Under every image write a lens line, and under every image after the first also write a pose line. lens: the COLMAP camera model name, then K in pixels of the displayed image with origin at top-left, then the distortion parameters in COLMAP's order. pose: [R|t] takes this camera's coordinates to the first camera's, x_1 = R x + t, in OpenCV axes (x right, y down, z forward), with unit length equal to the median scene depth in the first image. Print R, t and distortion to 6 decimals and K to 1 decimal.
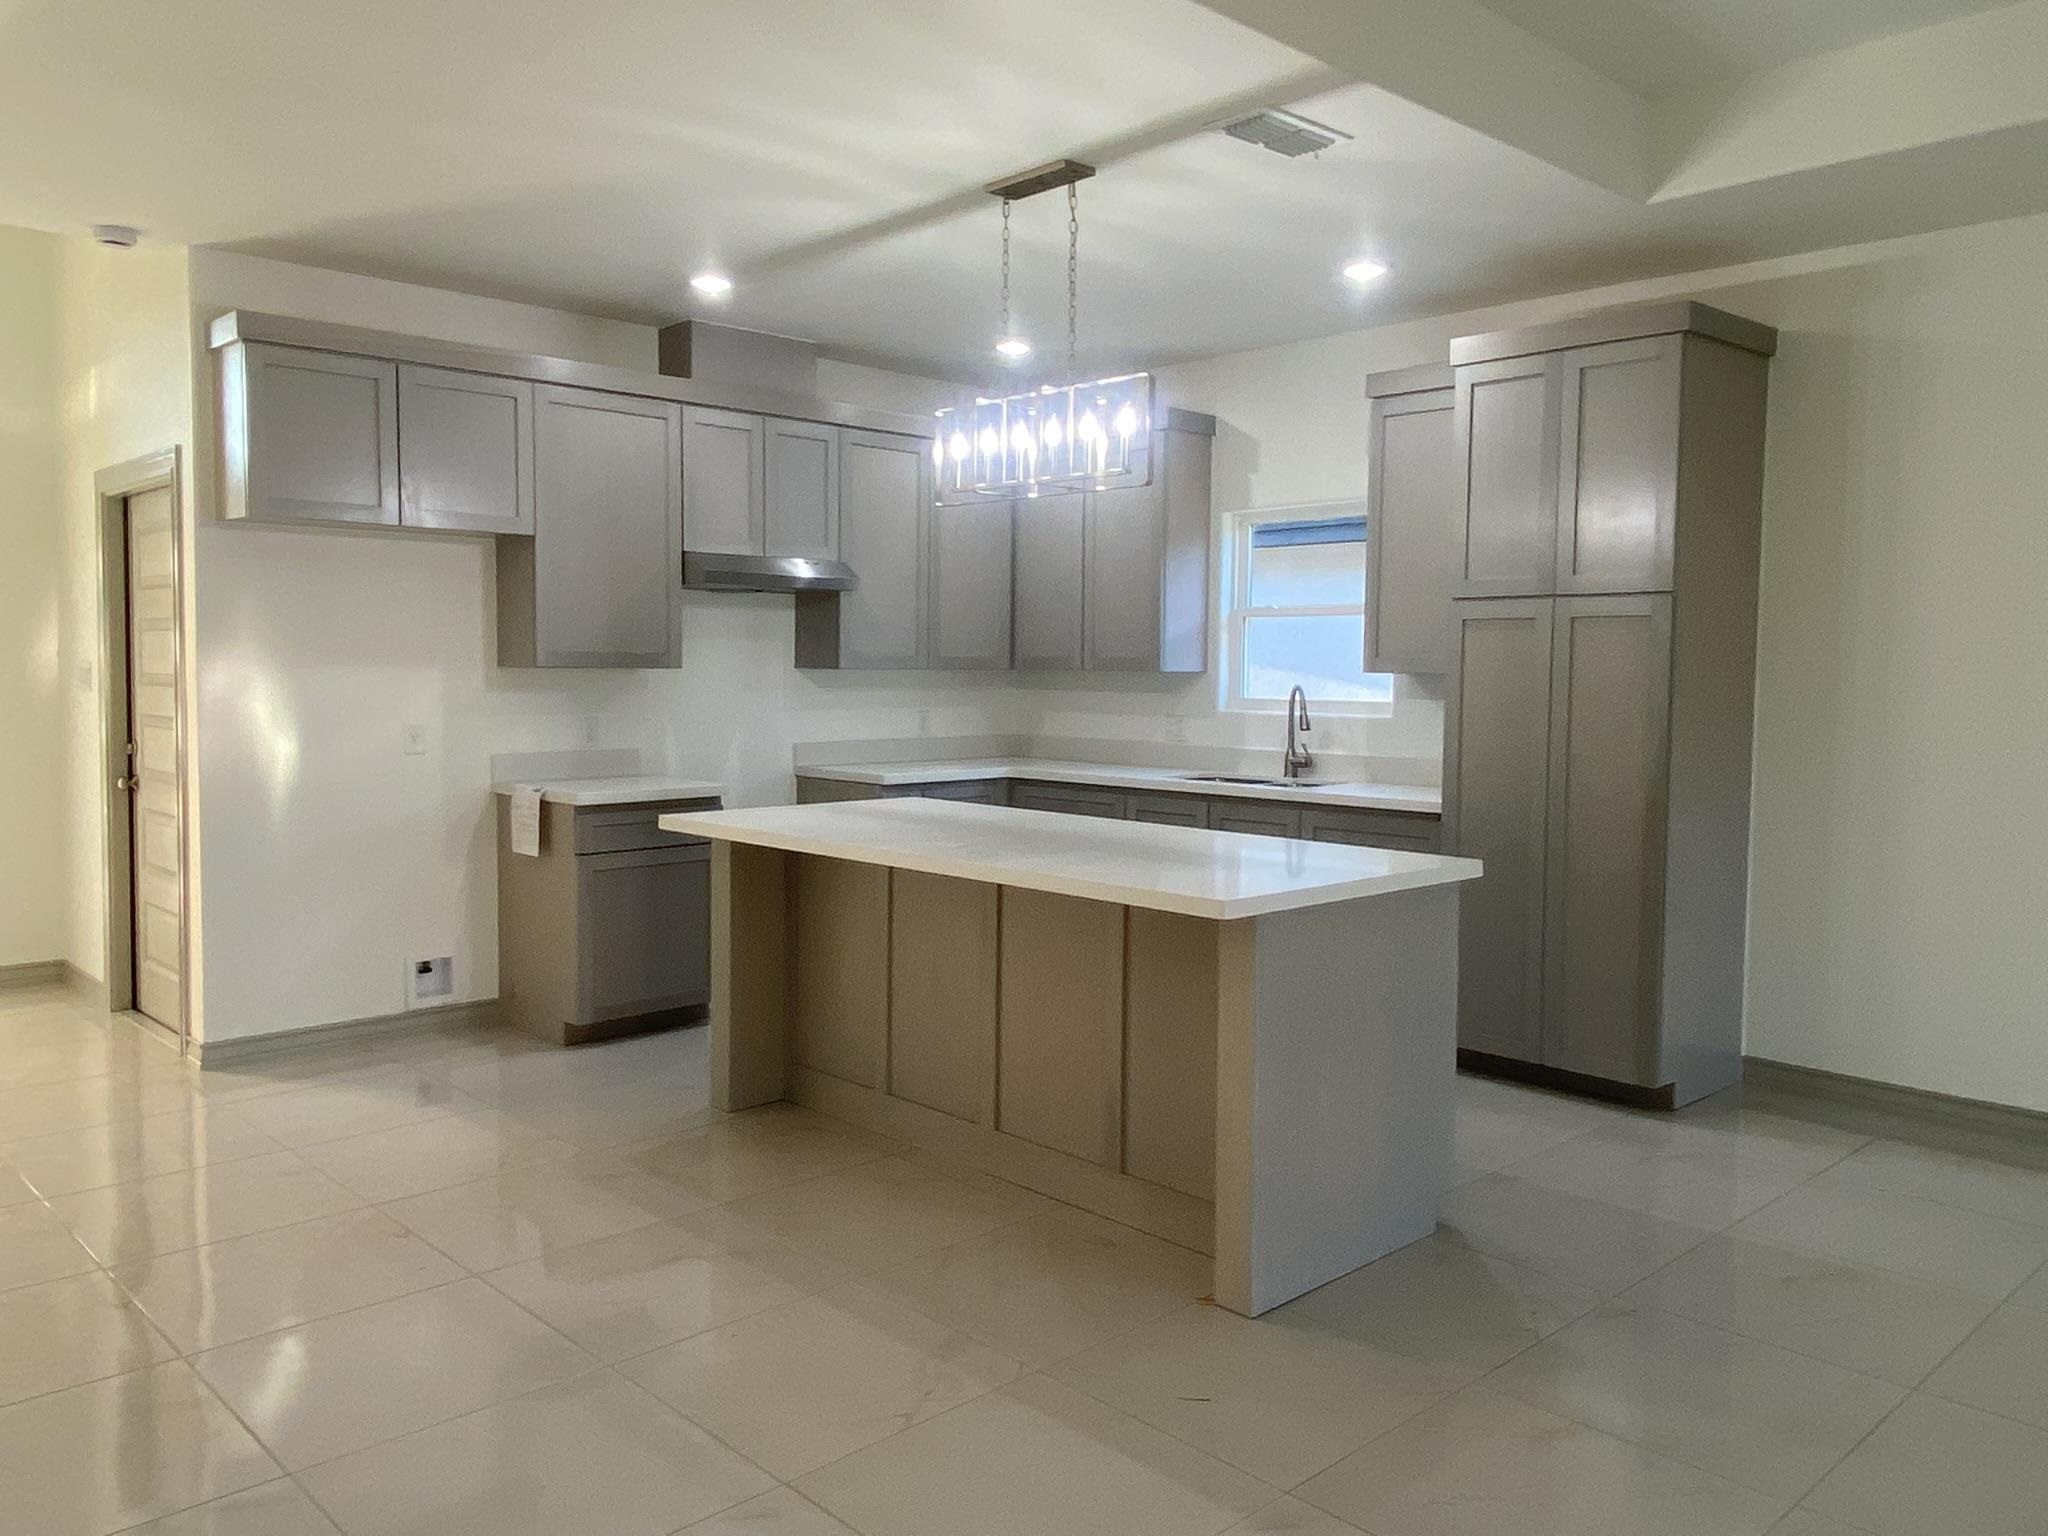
lens RADIAL K [[1526.5, 0, 1024.0], [0, 1526.5, 768.0], [0, 0, 1]] dist [0.003293, 0.000906]
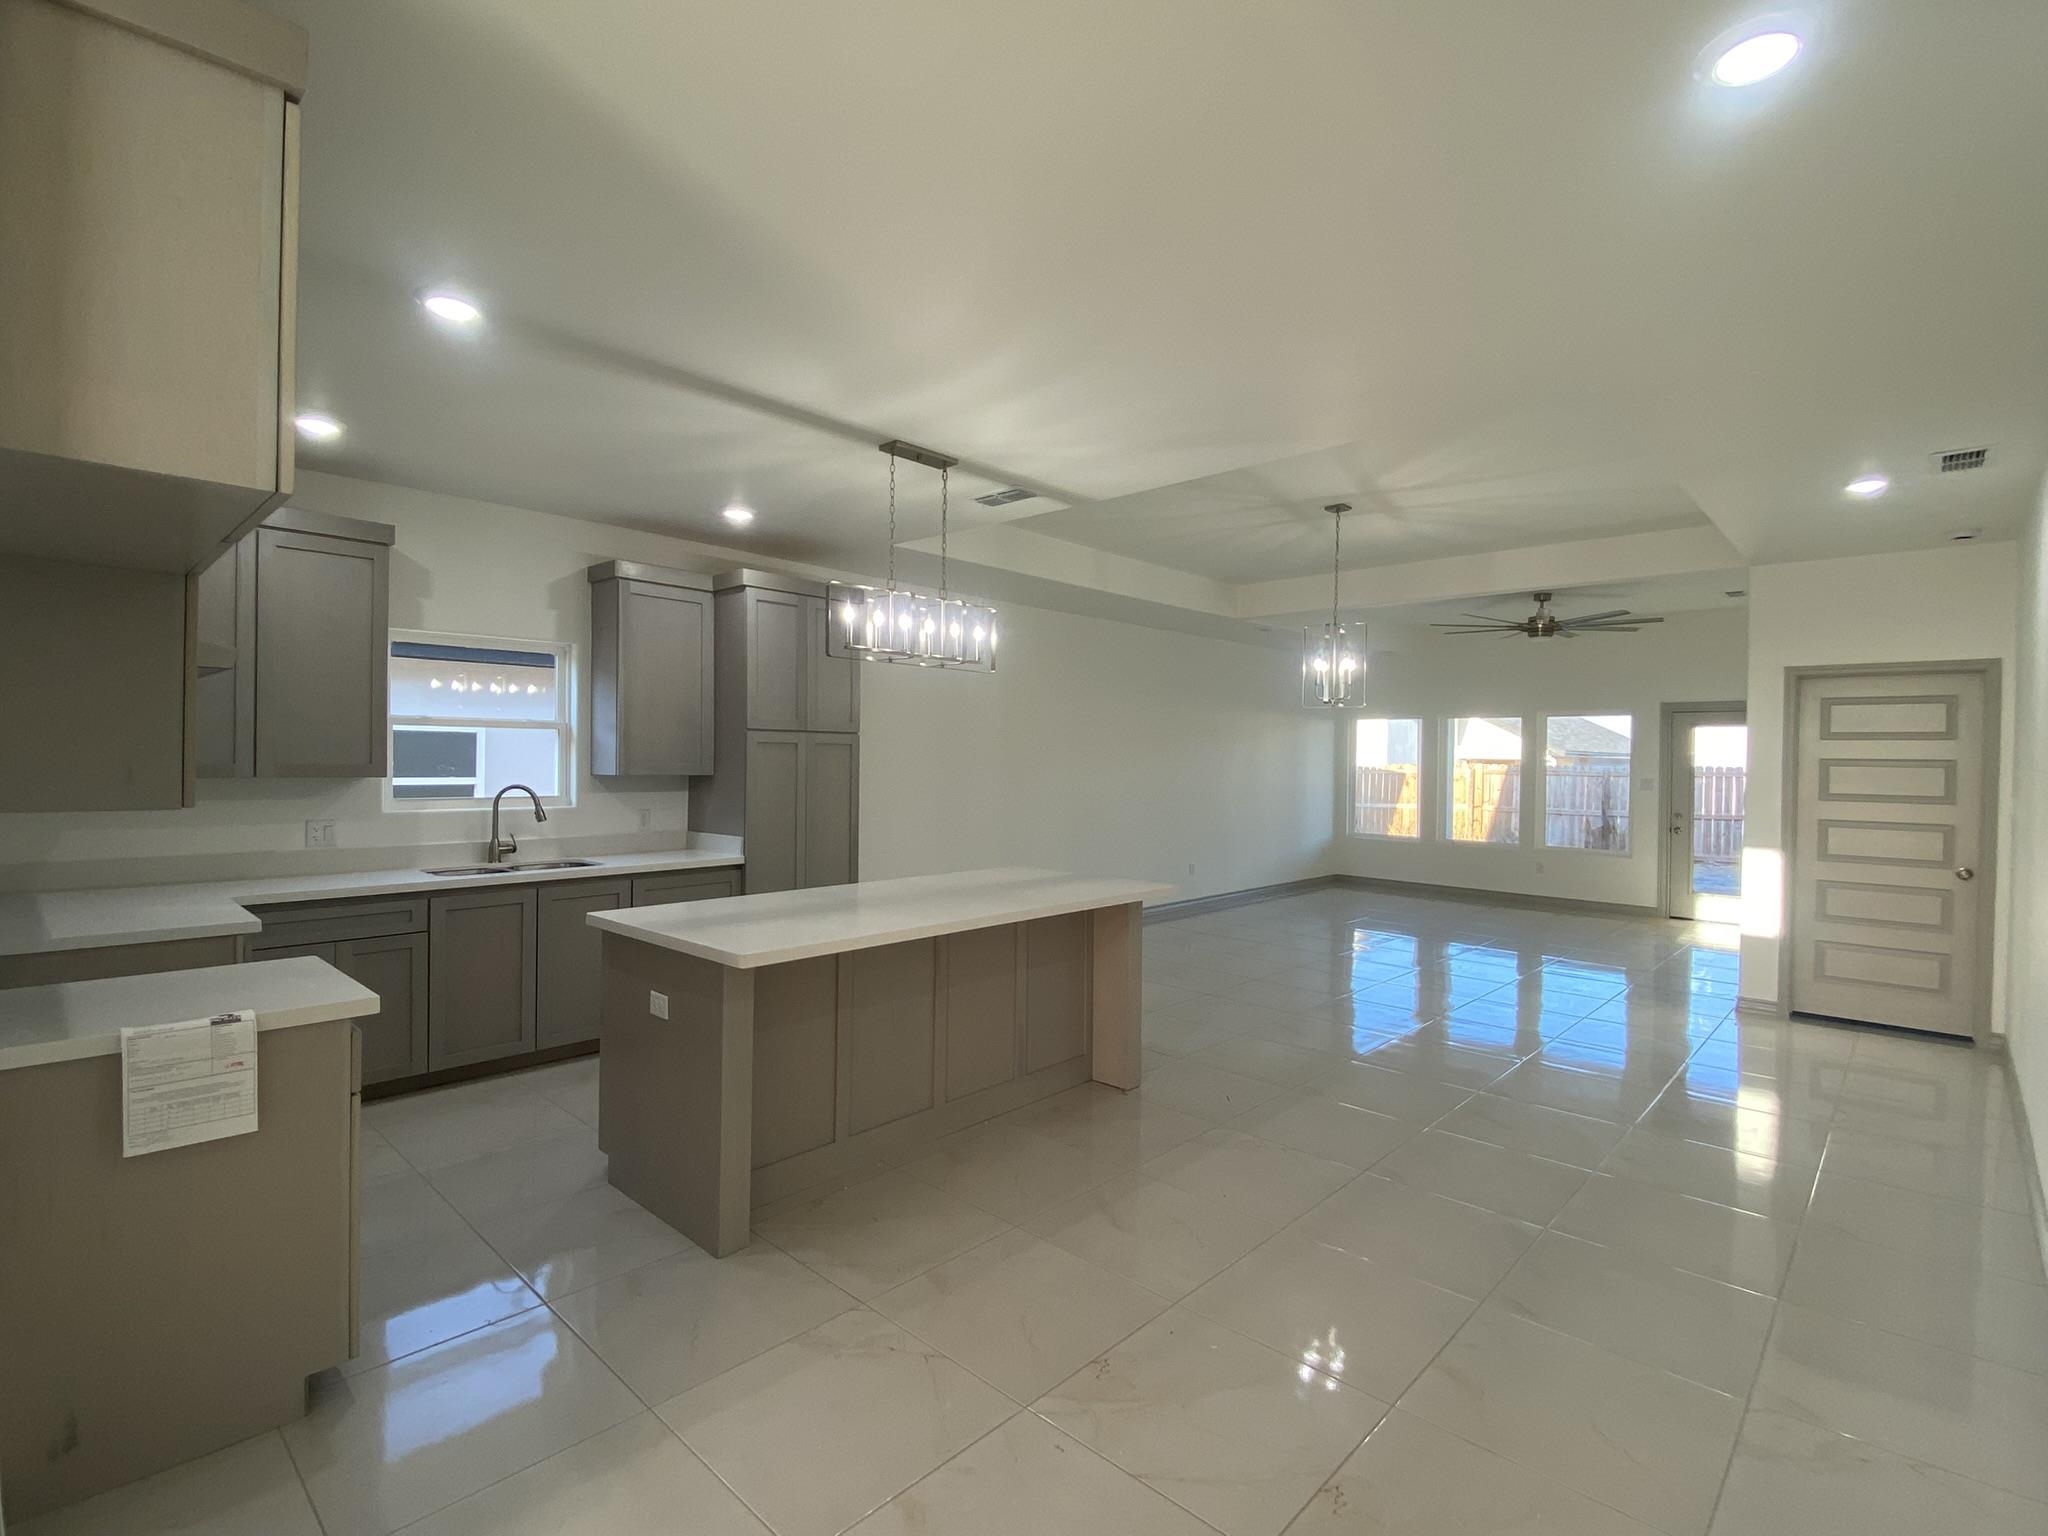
lens RADIAL K [[960.1, 0, 1024.0], [0, 960.1, 768.0], [0, 0, 1]] dist [0.000427, -0.000074]
pose [[-0.063393, -0.016598, 0.997851, -0.776835], [0.053529, 0.998366, 0.020007, -0.079910], [-0.996552, 0.054682, -0.062401, 0.814808]]
